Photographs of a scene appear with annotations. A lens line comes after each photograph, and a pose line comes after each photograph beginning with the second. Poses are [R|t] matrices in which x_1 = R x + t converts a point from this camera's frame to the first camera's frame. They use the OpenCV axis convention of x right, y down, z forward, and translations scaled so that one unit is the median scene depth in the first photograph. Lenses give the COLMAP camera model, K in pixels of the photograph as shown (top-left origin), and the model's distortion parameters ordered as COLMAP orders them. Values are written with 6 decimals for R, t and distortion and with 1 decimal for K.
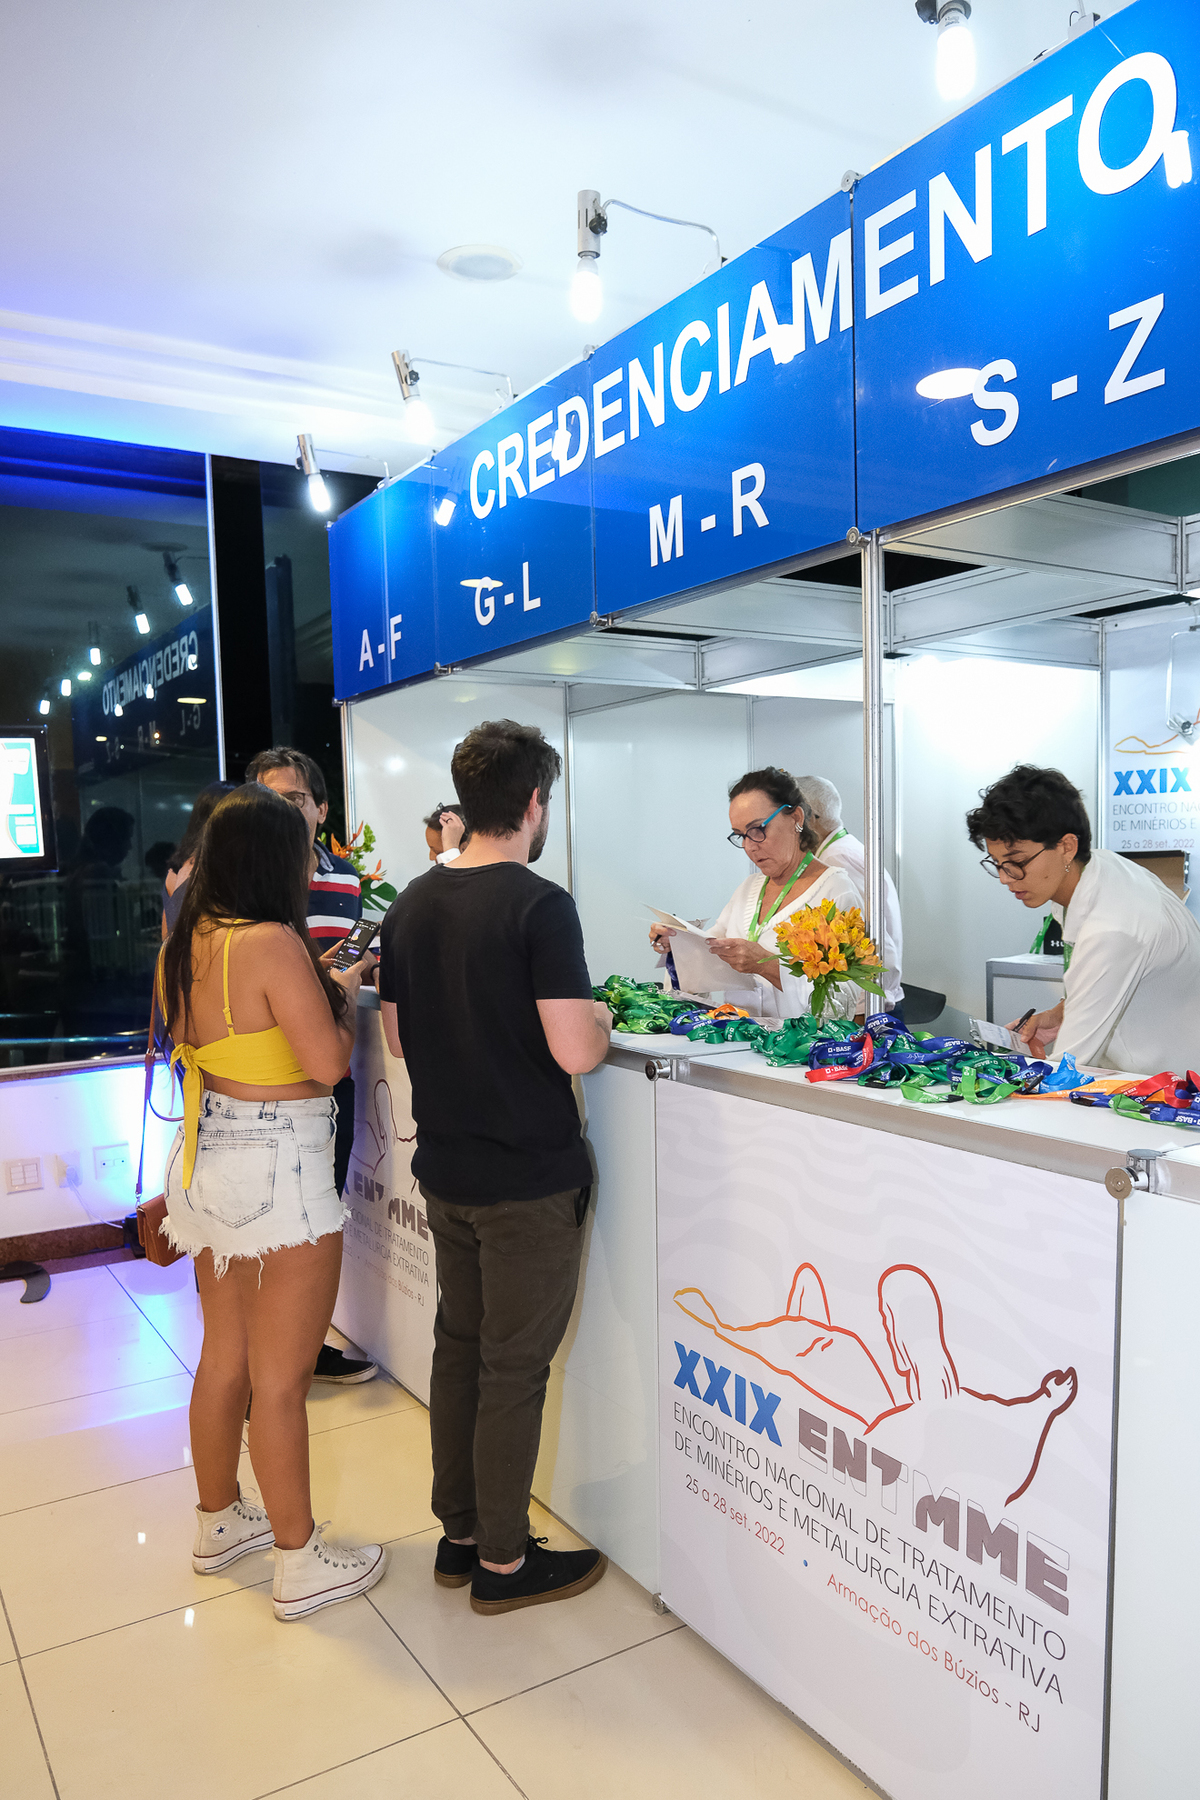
lens RADIAL K [[1293.4, 0, 637.8], [0, 1293.4, 965.0], [0, 0, 1]] dist [-0.050350, 0.026809]
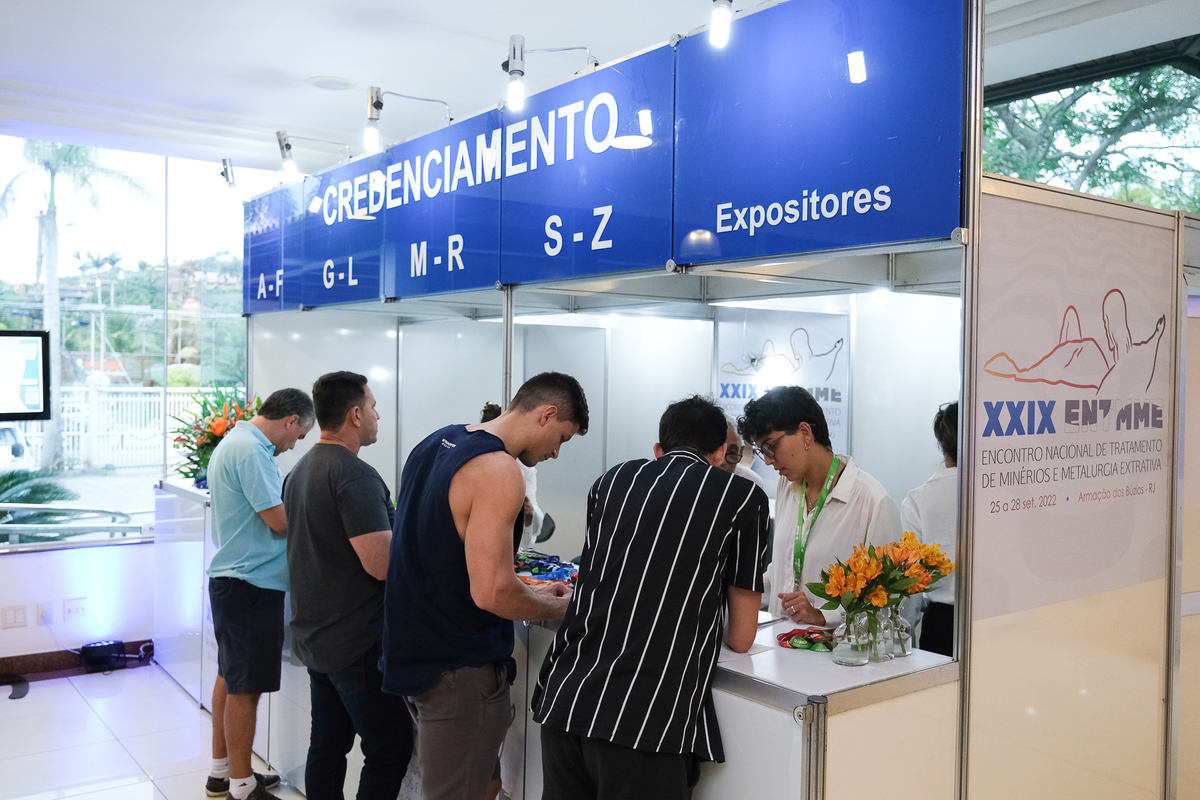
lens RADIAL K [[1034.5, 0, 600.0], [0, 1034.5, 400.0], [0, 0, 1]] dist [-0.020317, 0.007503]
pose [[0.996376, 0.037075, 0.076555, 0.181514], [-0.032147, 0.997391, -0.064633, -0.059664], [-0.078752, 0.061938, 0.994968, -0.469774]]
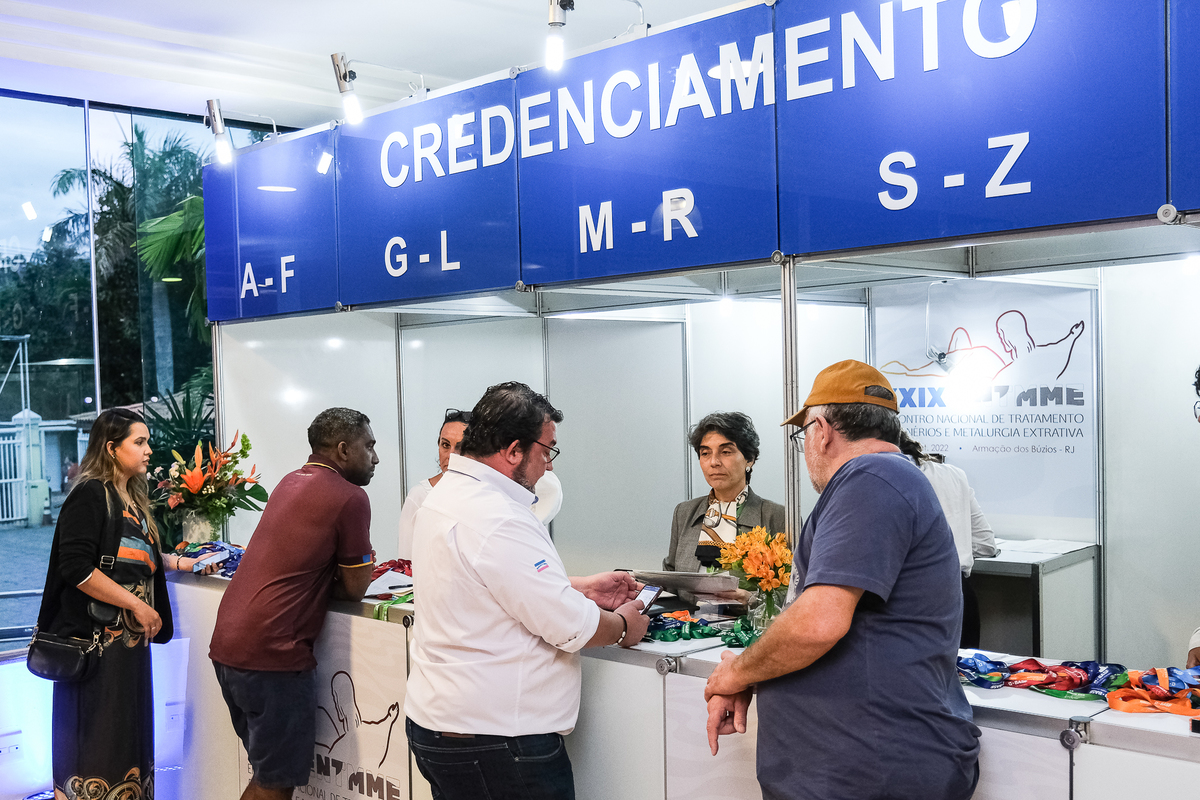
lens RADIAL K [[1286.1, 0, 525.3], [0, 1286.1, 450.6], [0, 0, 1]] dist [-0.054881, 0.013269]
pose [[0.983191, -0.013618, 0.182072, -0.294890], [0.021899, 0.998811, -0.043549, -0.069104], [-0.181263, 0.046804, 0.982320, -0.225723]]
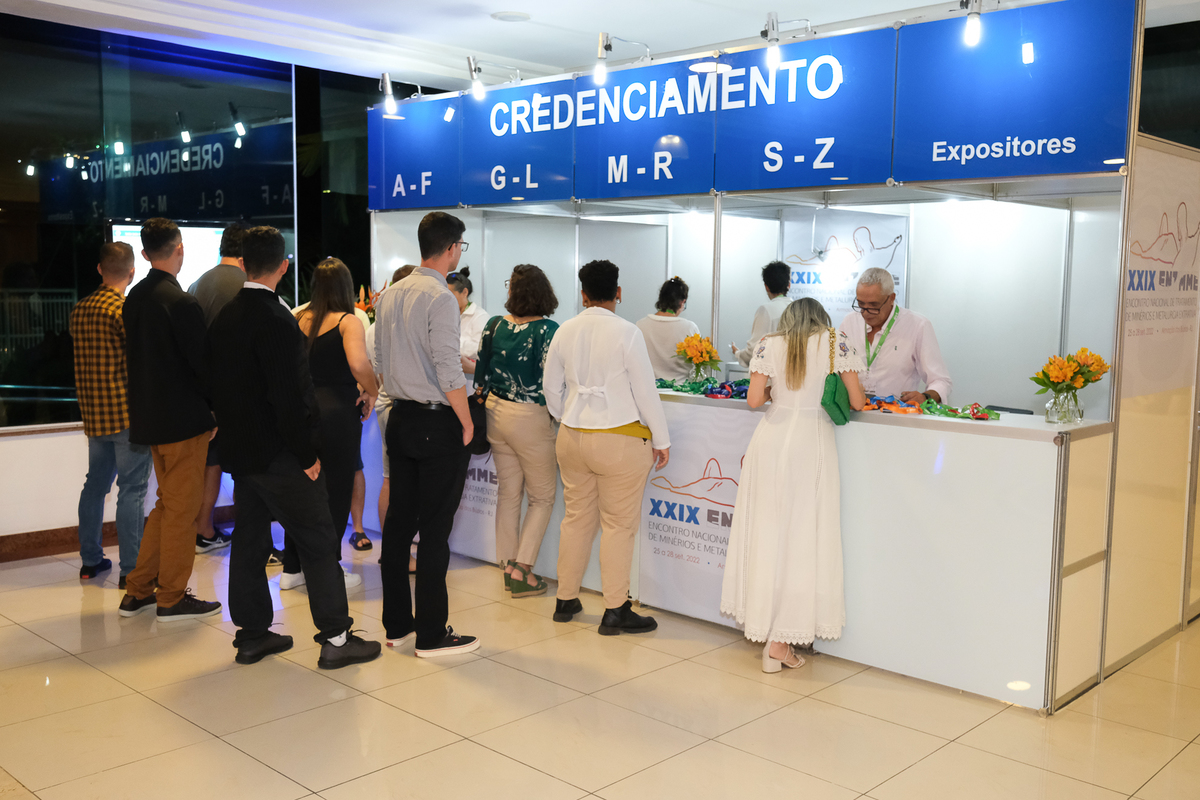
lens RADIAL K [[1109.7, 0, 600.0], [0, 1109.7, 400.0], [0, 0, 1]] dist [0.008205, 0.000592]
pose [[0.970807, 0.013552, 0.239478, -0.503206], [-0.017902, 0.999712, 0.015997, 0.043601], [-0.239192, -0.019817, 0.970770, -0.967071]]
